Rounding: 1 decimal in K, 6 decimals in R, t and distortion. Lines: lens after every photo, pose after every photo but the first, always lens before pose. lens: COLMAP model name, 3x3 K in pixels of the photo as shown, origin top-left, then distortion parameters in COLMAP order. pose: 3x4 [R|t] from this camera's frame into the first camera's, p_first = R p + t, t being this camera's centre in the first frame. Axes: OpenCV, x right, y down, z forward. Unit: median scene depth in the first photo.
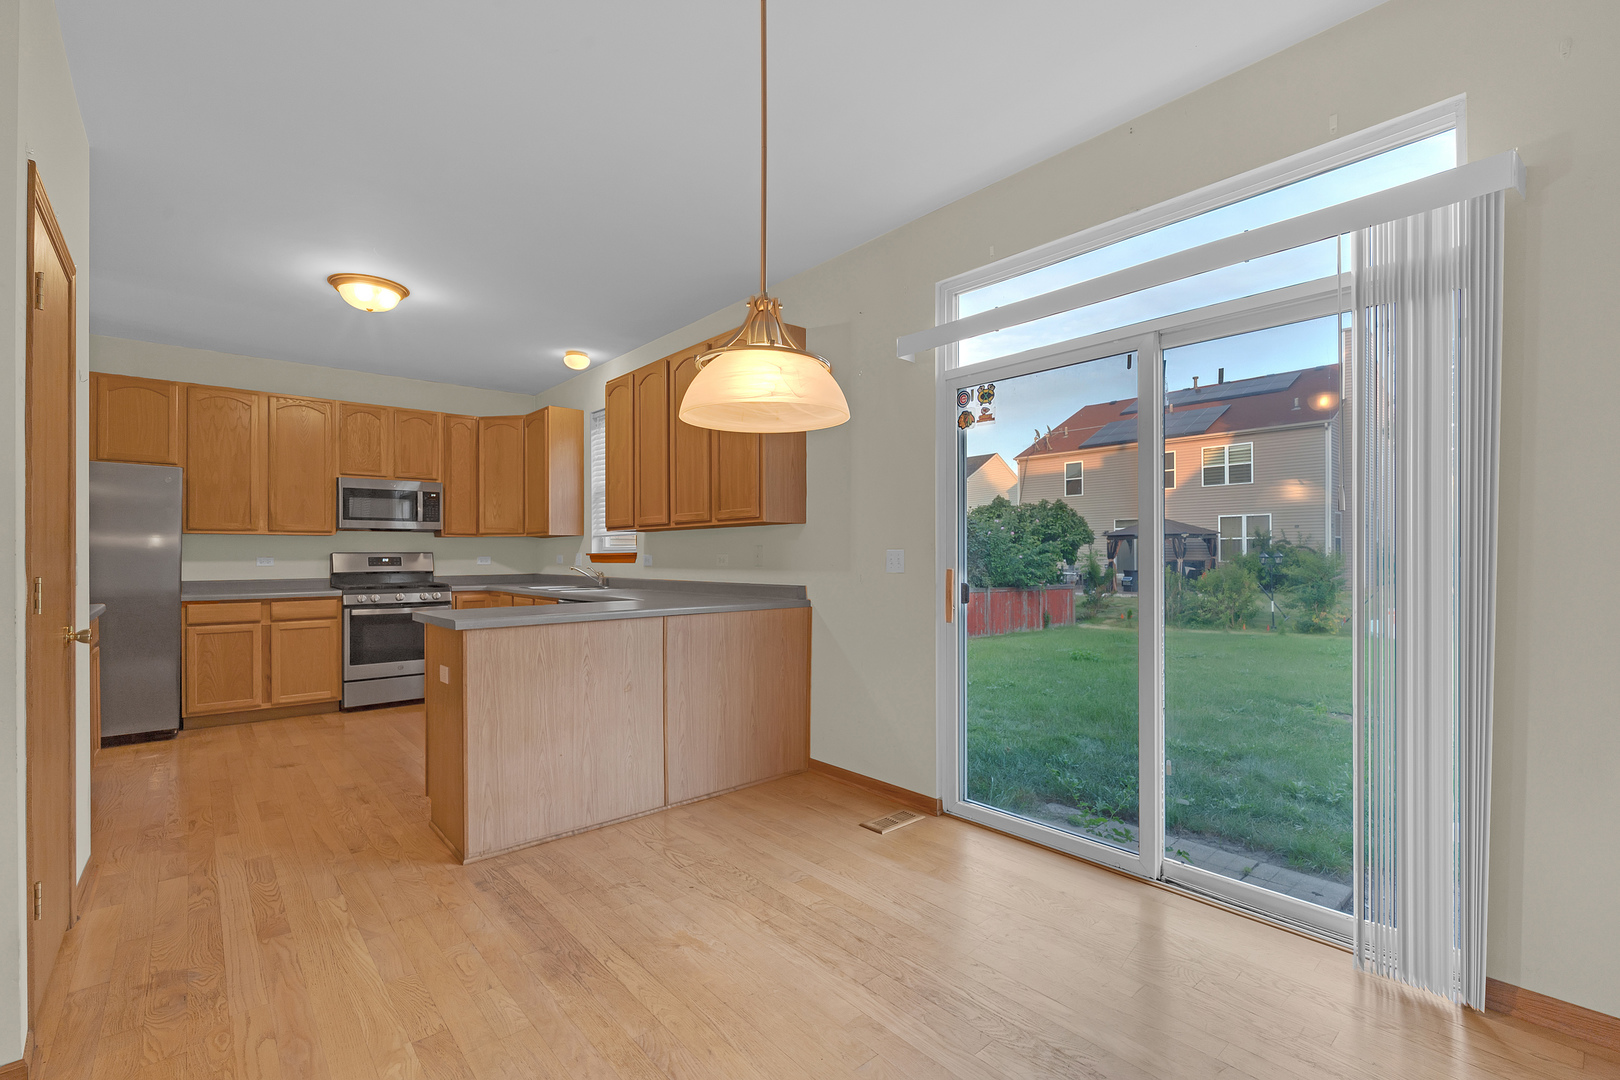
lens RADIAL K [[720.0, 0, 807.6], [0, 720.0, 555.2], [0, 0, 1]] dist [0.002361, -0.000275]
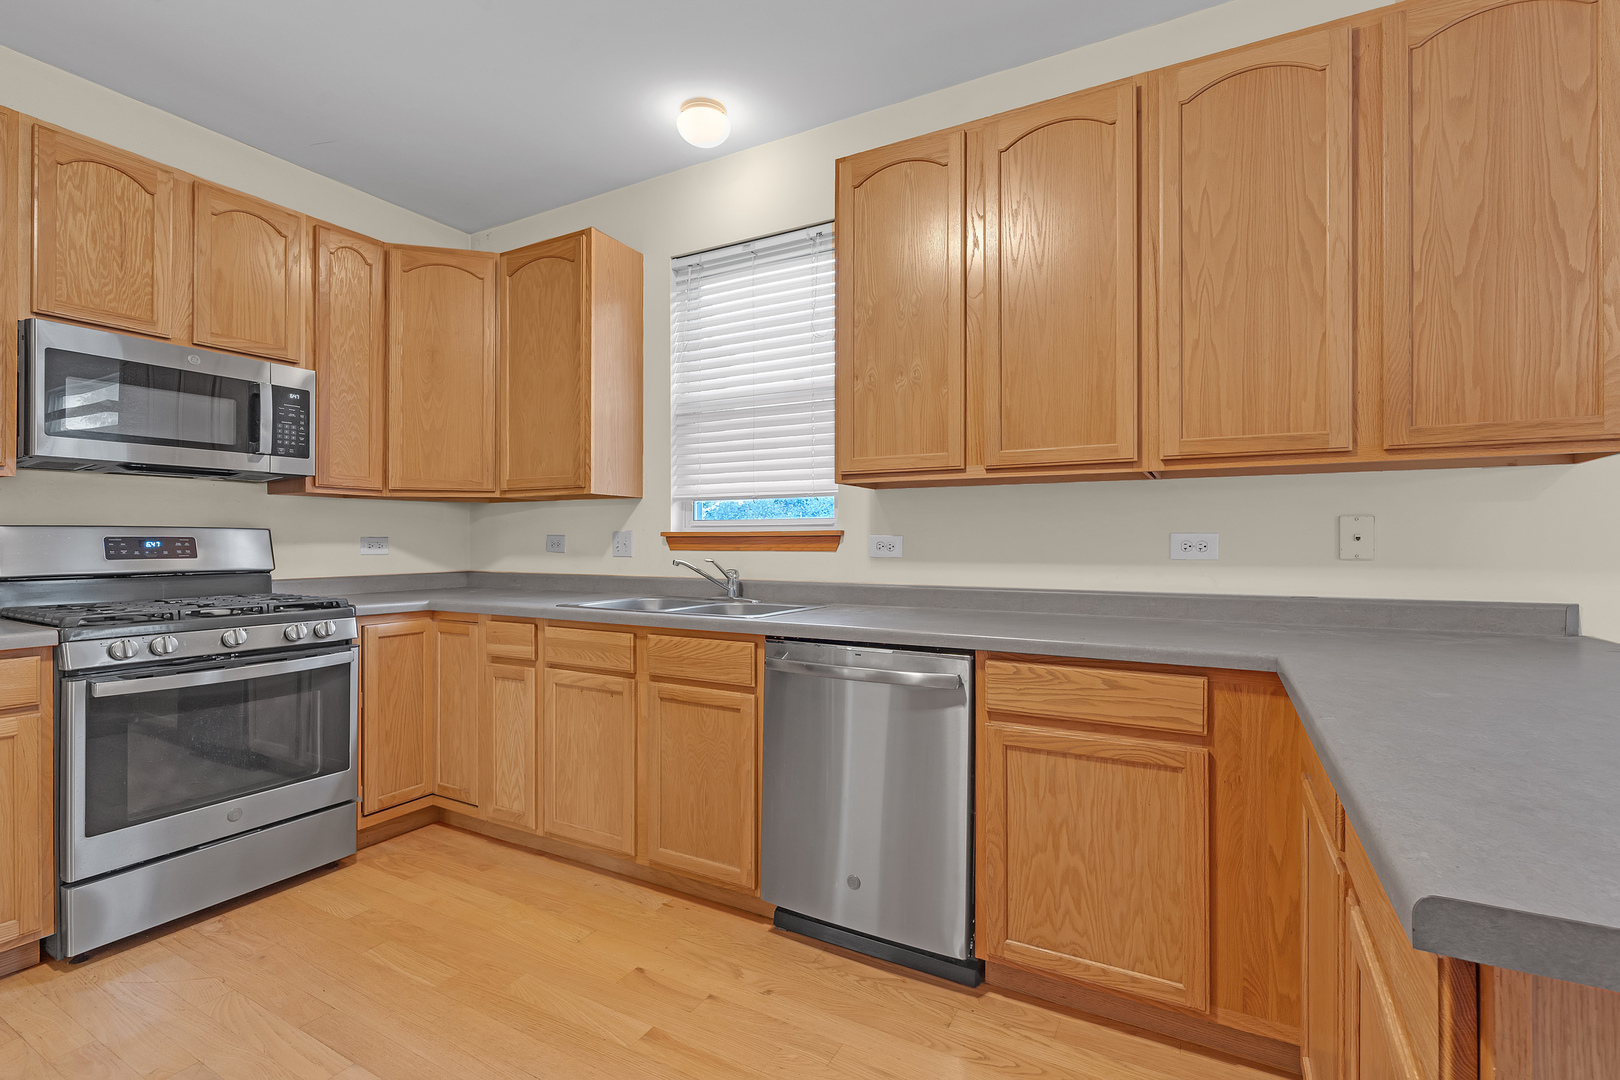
lens RADIAL K [[720.0, 0, 817.7], [0, 720.0, 540.8], [0, 0, 1]] dist [0.002361, -0.000275]
pose [[0.933149, 0.004368, 0.359463, -0.393757], [-0.004058, 0.999990, -0.001617, 0.004077], [-0.359467, 0.000051, 0.933158, 0.494838]]
